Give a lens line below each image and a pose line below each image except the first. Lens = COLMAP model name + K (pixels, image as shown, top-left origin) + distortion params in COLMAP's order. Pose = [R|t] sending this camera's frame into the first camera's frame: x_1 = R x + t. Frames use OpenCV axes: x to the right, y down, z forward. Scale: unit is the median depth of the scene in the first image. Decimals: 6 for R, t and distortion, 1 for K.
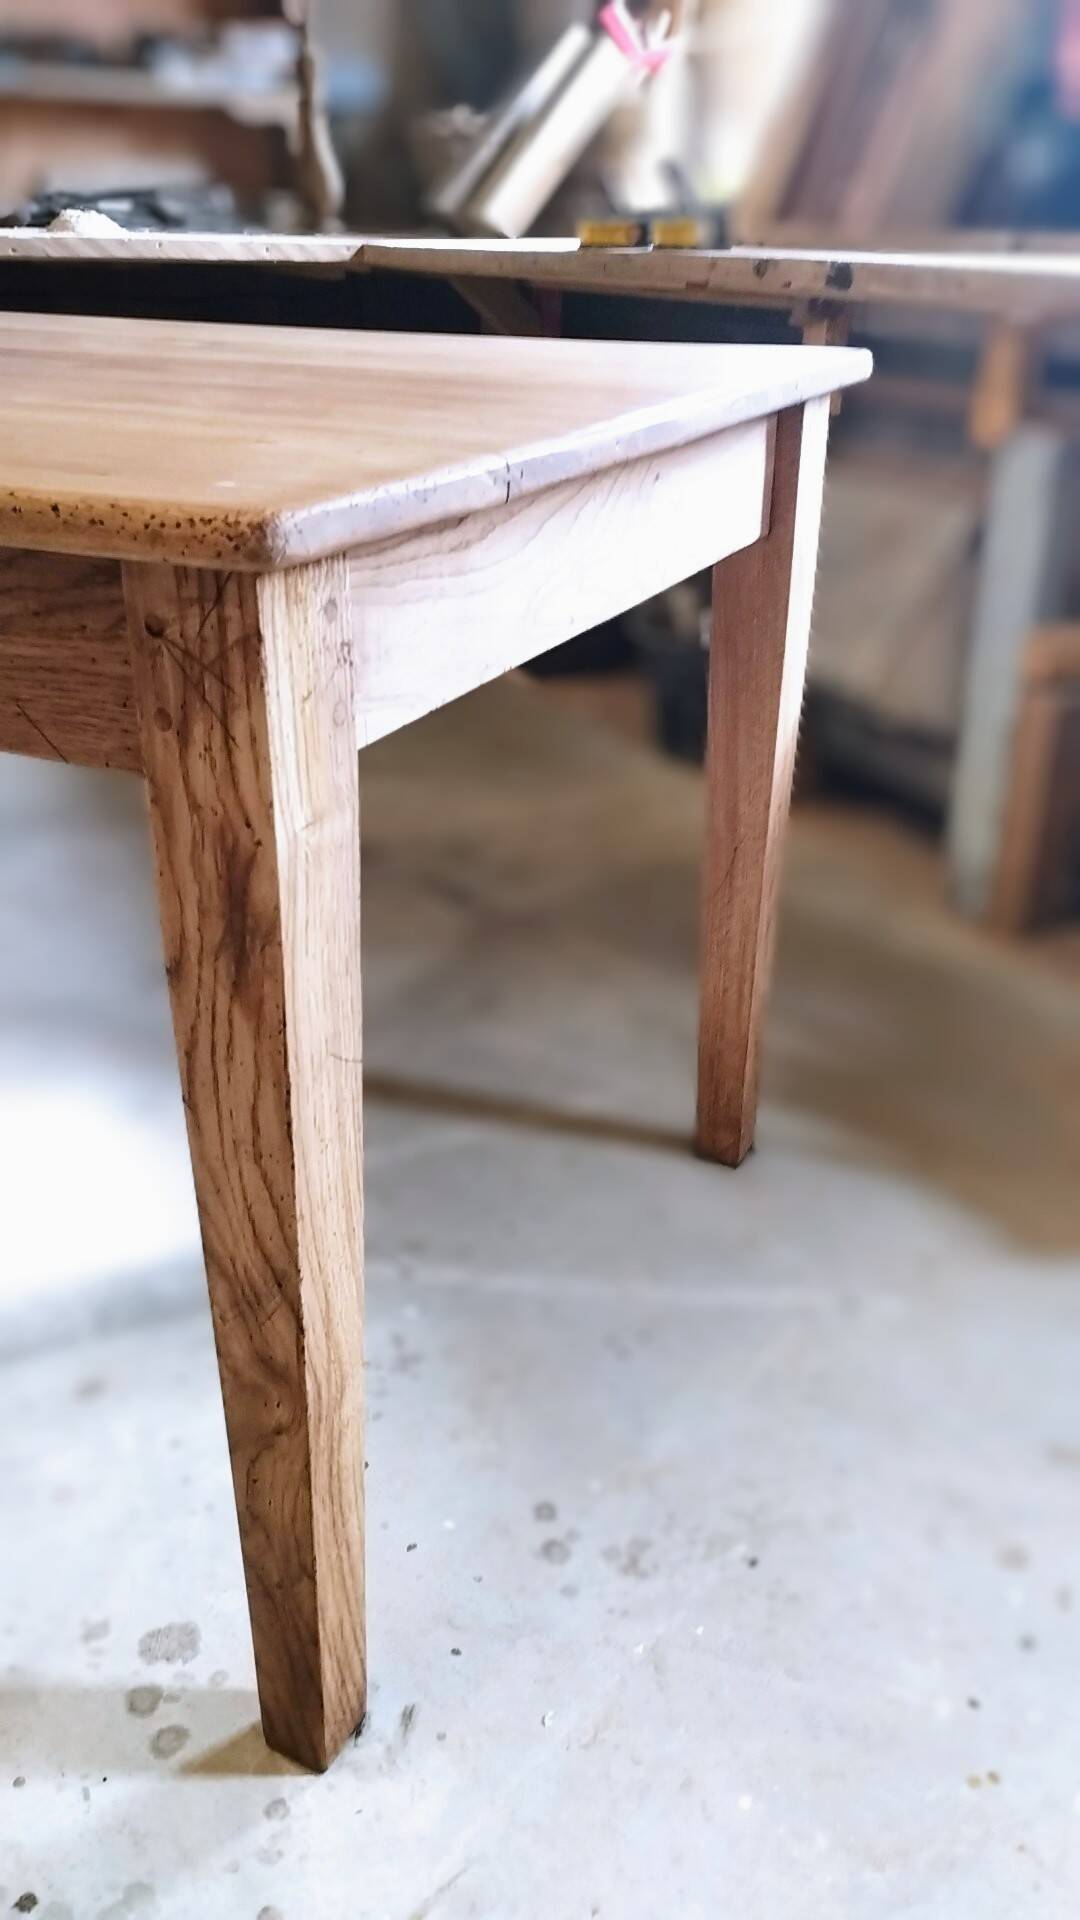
lens RADIAL K [[1585.2, 0, 540.0], [0, 1585.2, 960.0], [0, 0, 1]] dist [0.058939, -0.052480]
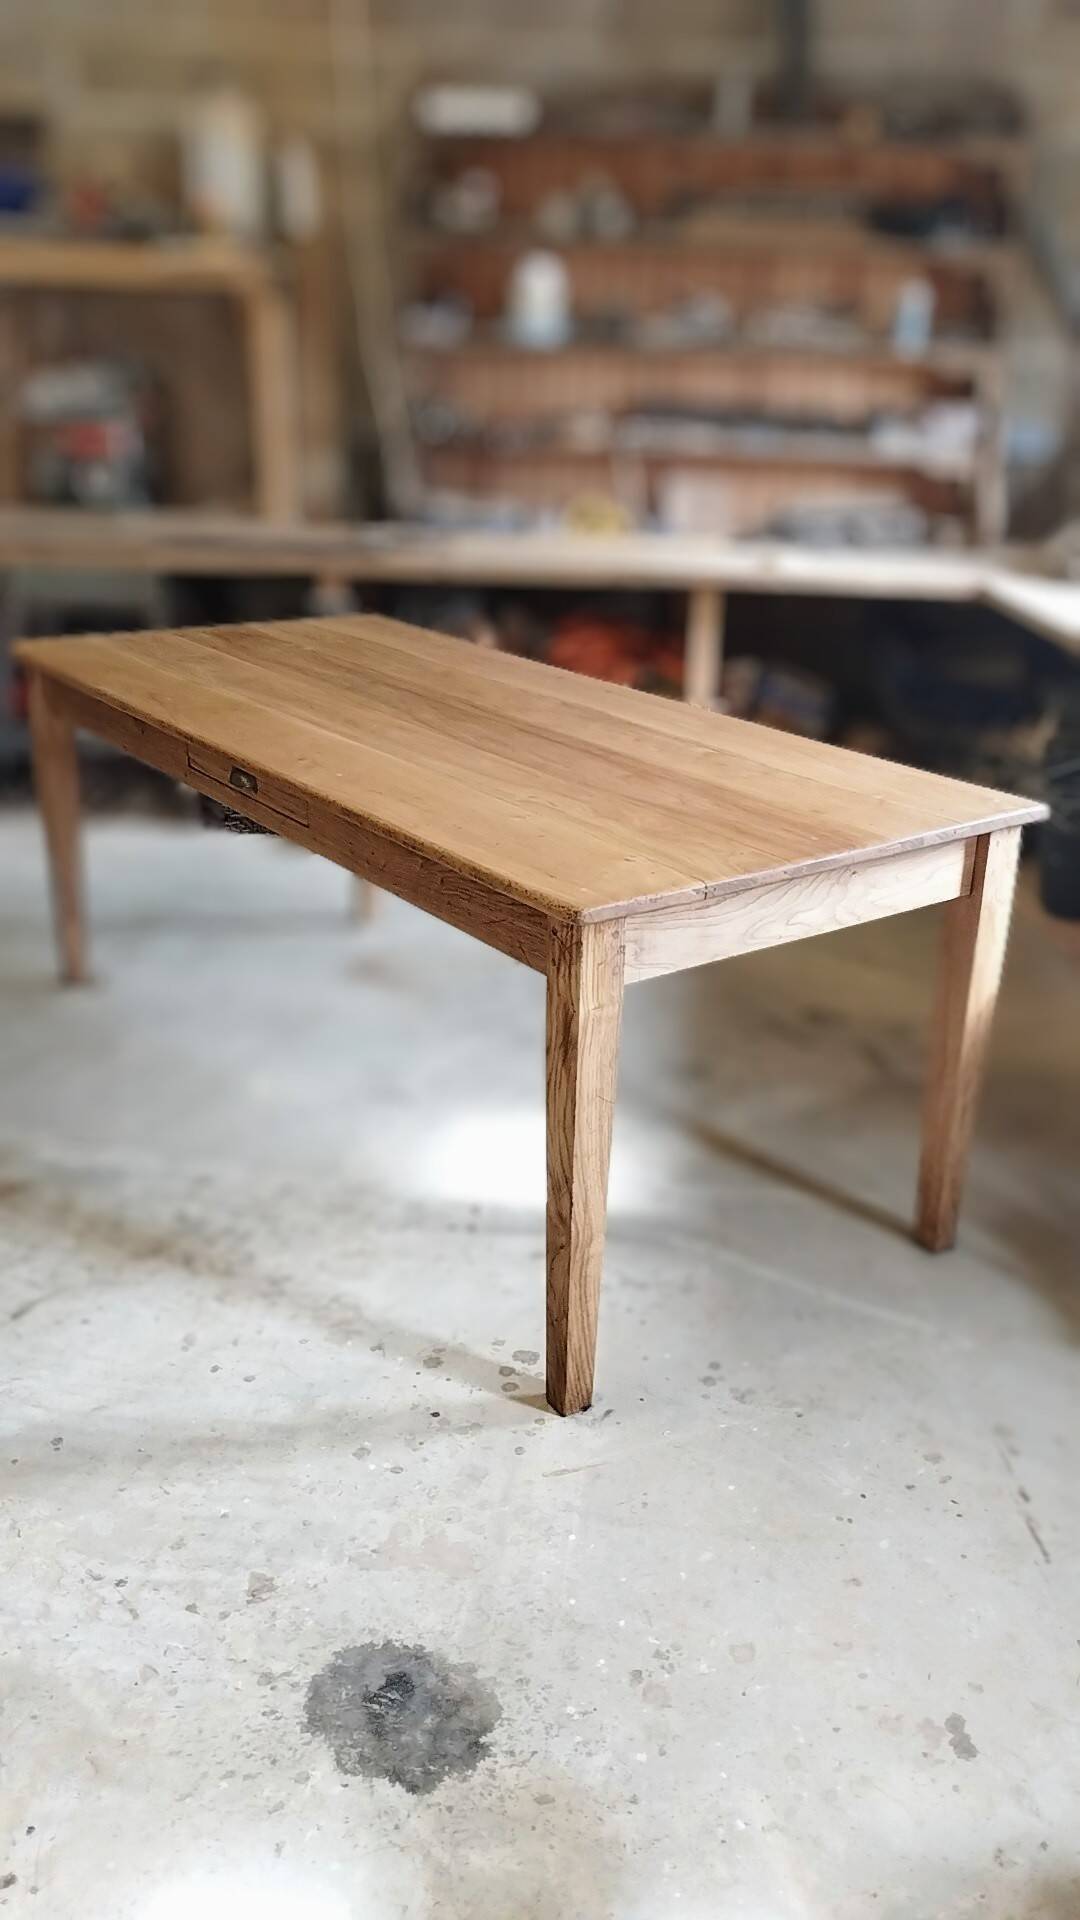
lens RADIAL K [[1585.2, 0, 540.0], [0, 1585.2, 960.0], [0, 0, 1]] dist [0.058939, -0.052480]
pose [[0.878605, 0.185425, -0.440080, 0.911323], [-0.218751, 0.975441, -0.025733, -0.071887], [0.424500, 0.118877, 0.897590, -1.429004]]
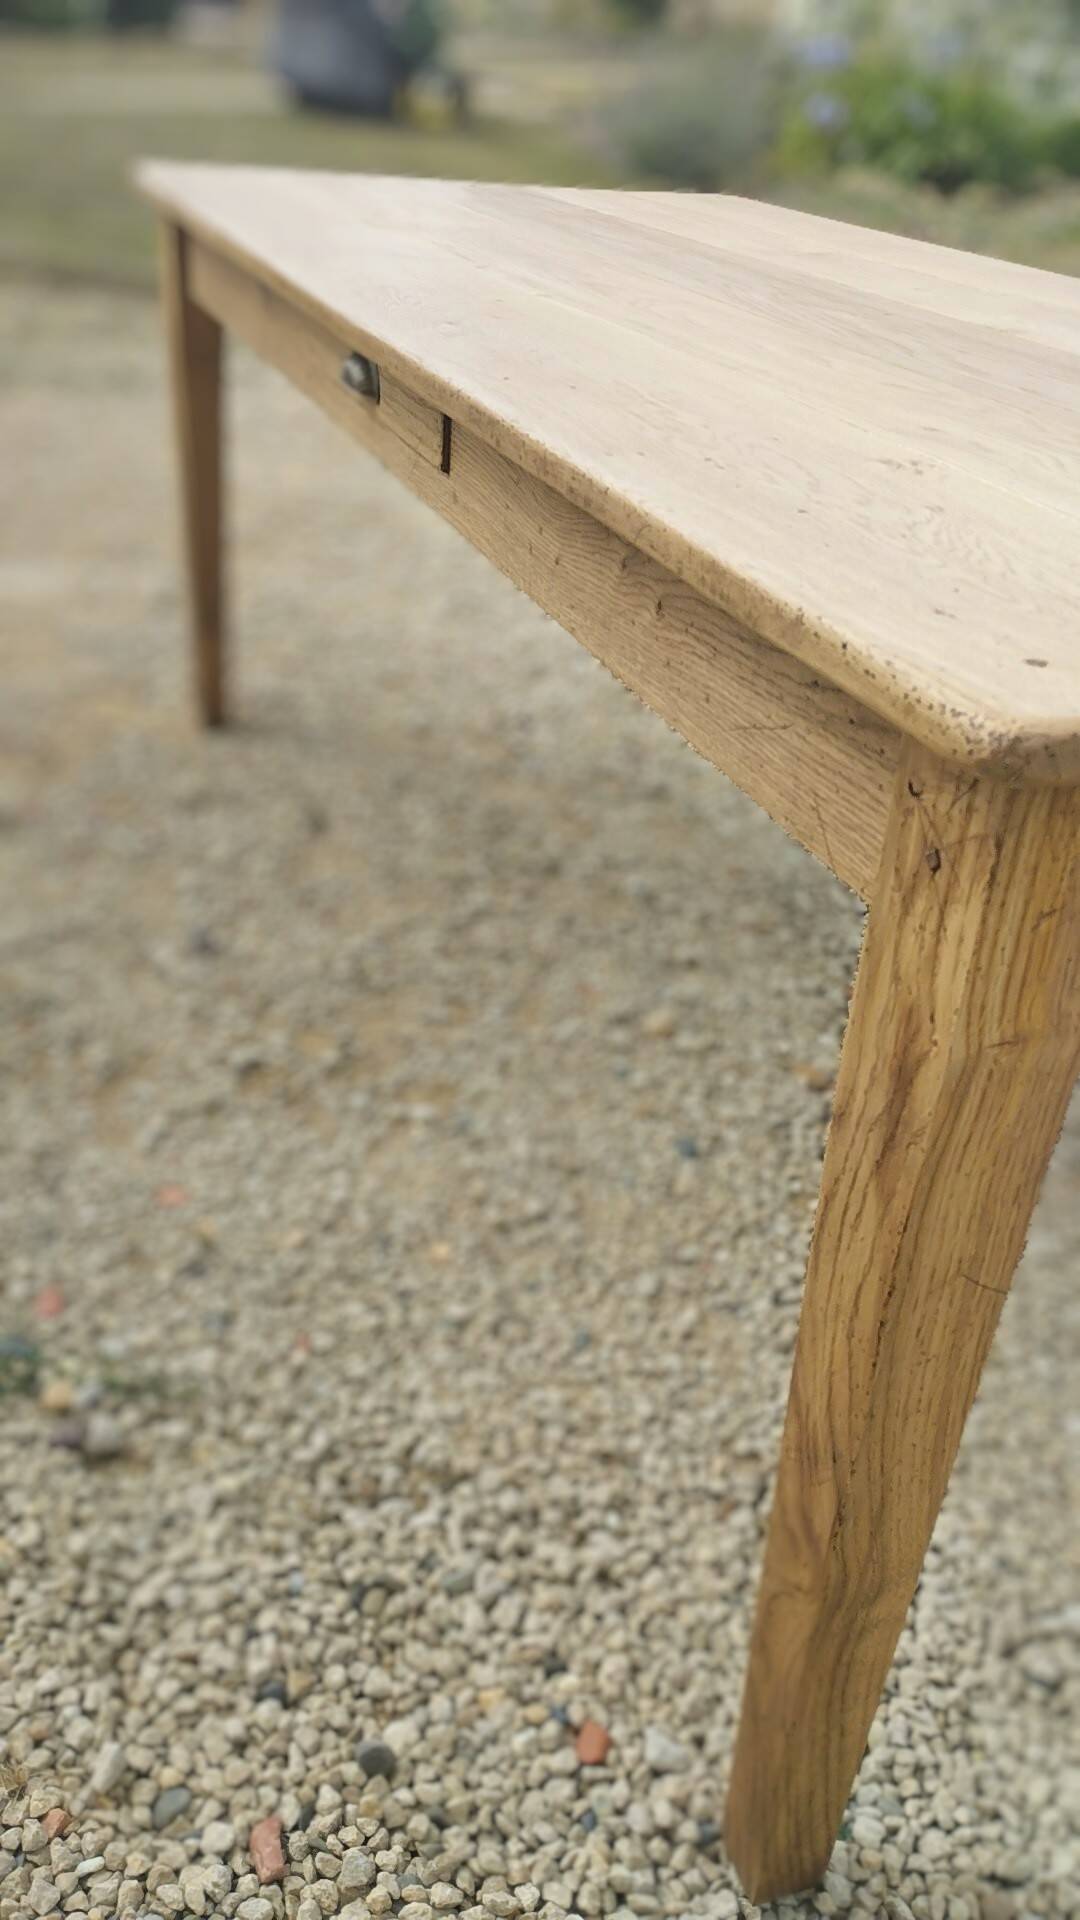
lens RADIAL K [[1585.2, 0, 540.0], [0, 1585.2, 960.0], [0, 0, 1]] dist [0.058939, -0.052480]
pose [[0.712030, 0.384178, -0.587725, 0.162568], [-0.350777, 0.919727, 0.176230, -0.184559], [0.608250, 0.080679, 0.789635, 0.143959]]
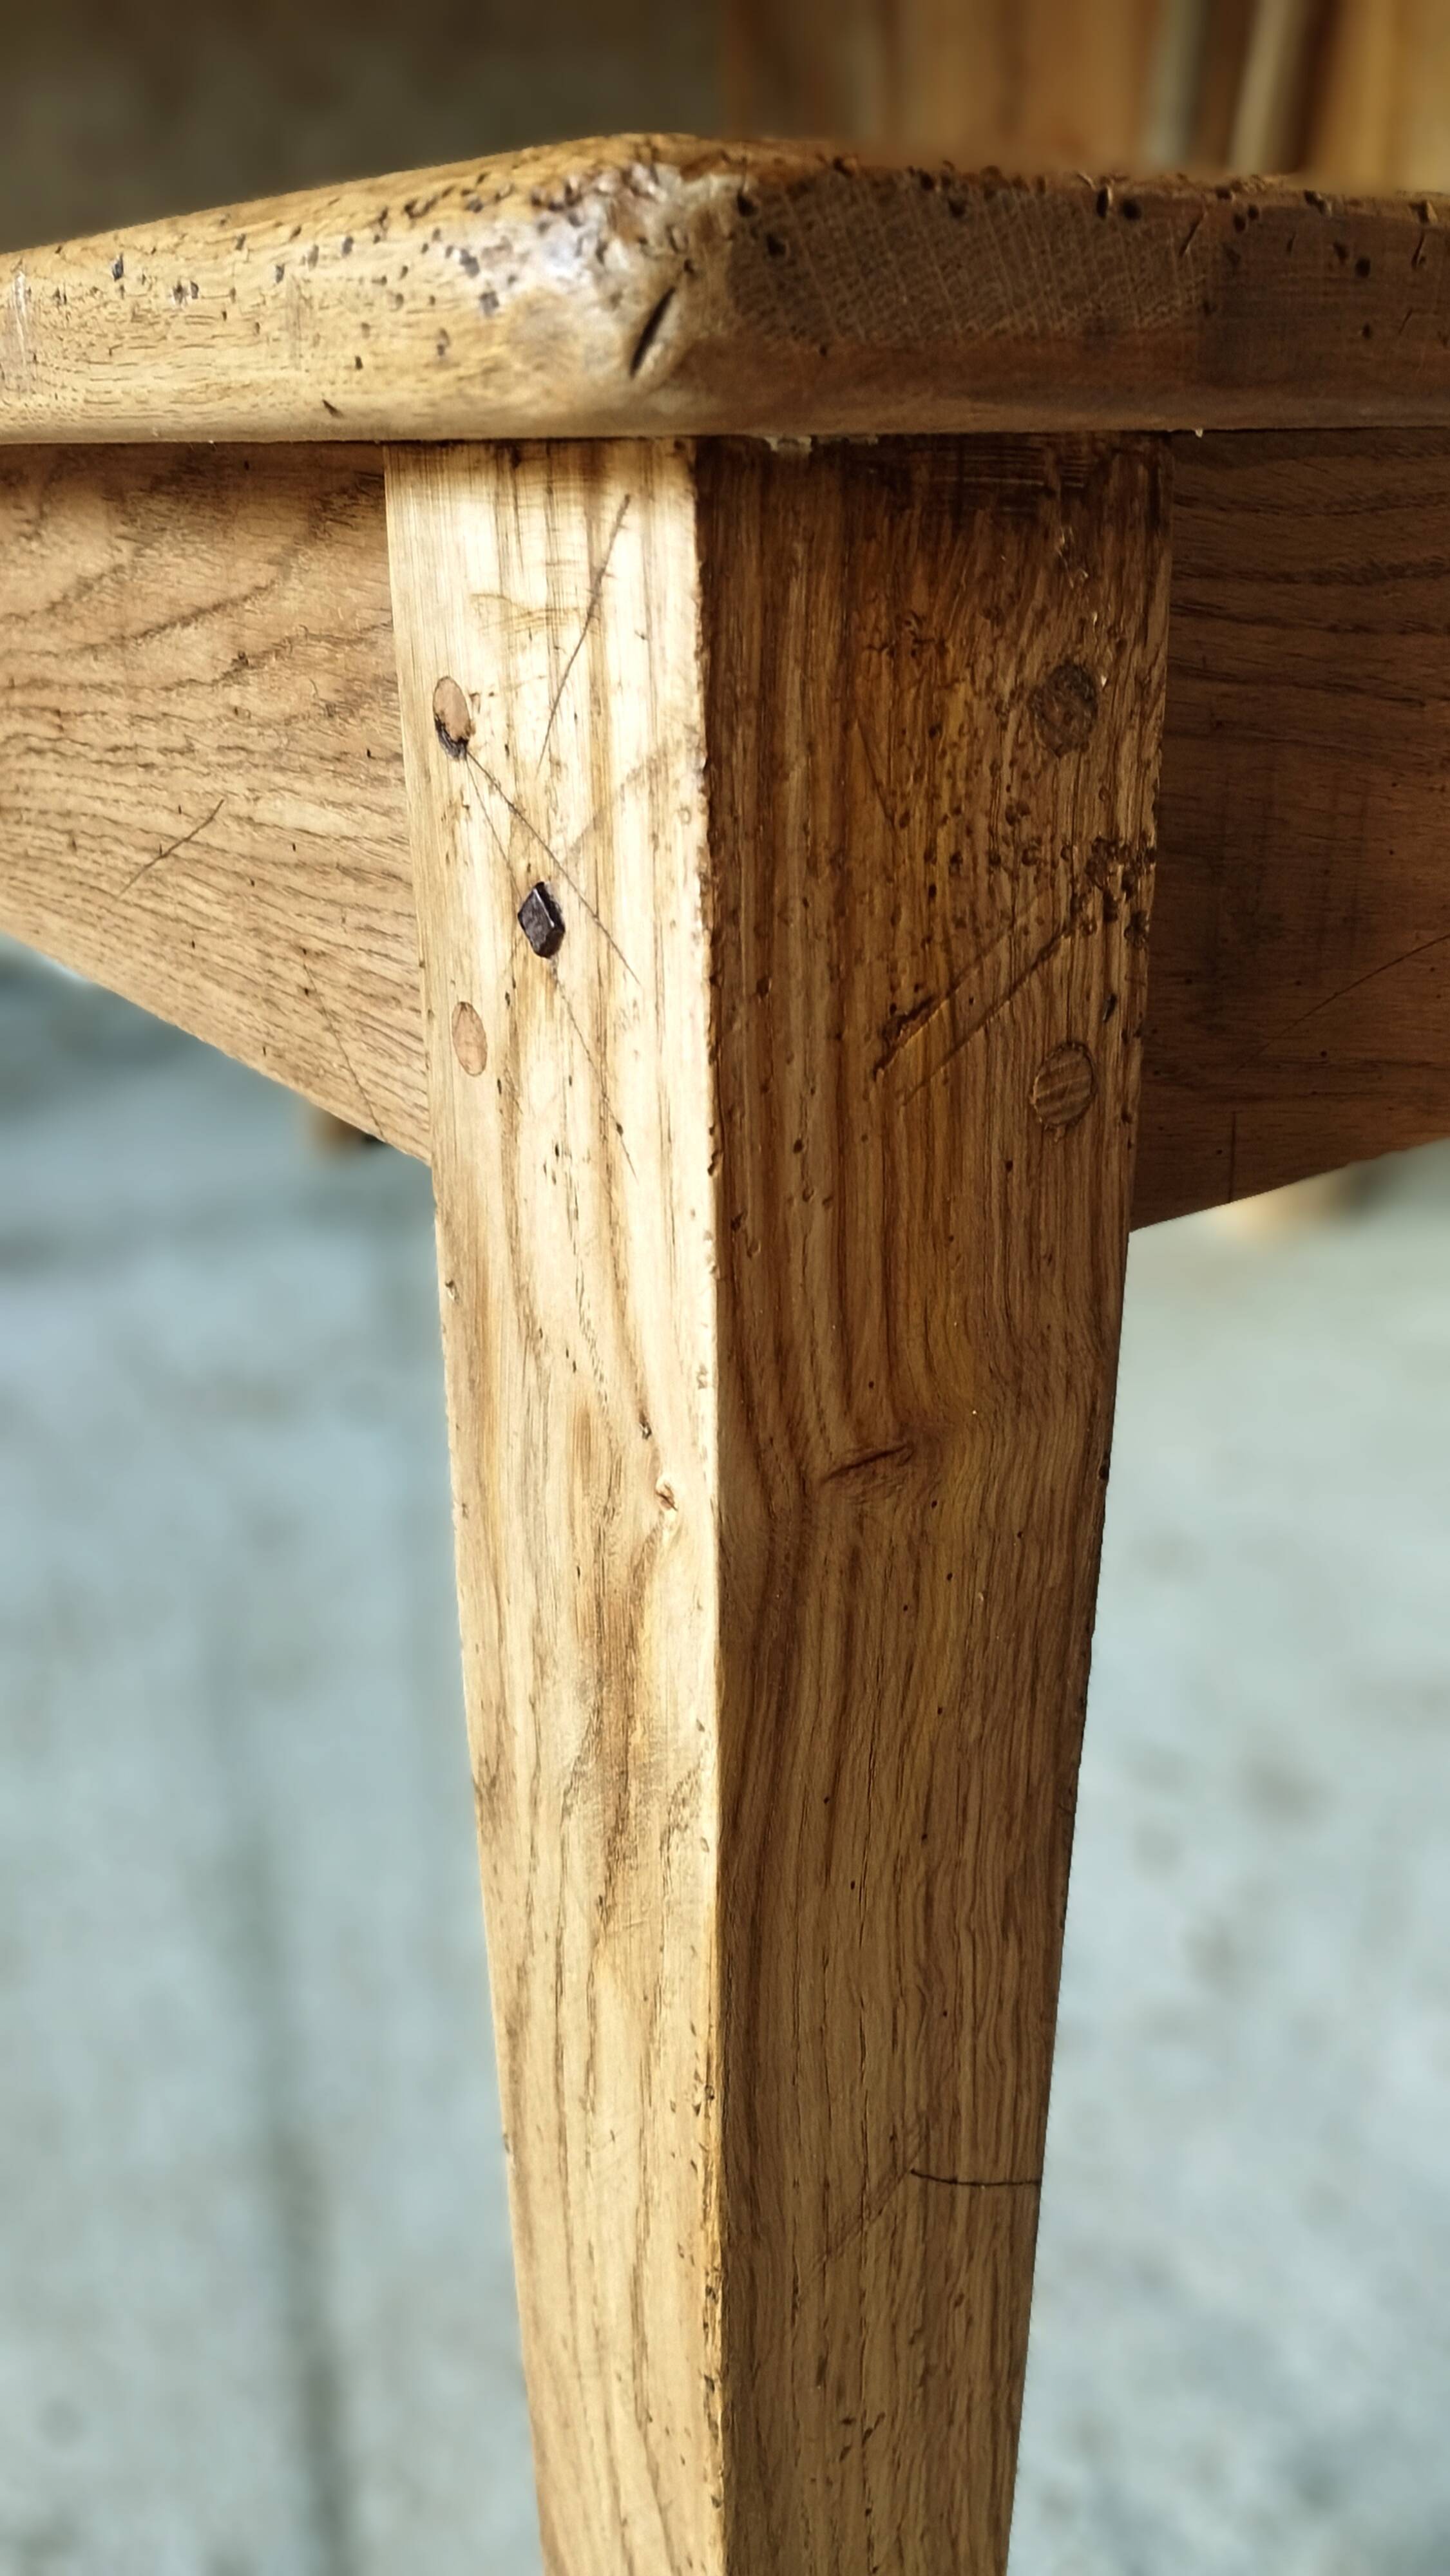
lens RADIAL K [[2165.3, 0, 725.0], [0, 2165.3, 1288.0], [0, 0, 1]] dist [0.031428, -0.004312]
pose [[0.864572, 0.168540, -0.473402, 0.008256], [-0.197977, 0.980125, -0.012623, -0.101183], [0.461866, 0.104636, 0.880756, 0.619666]]
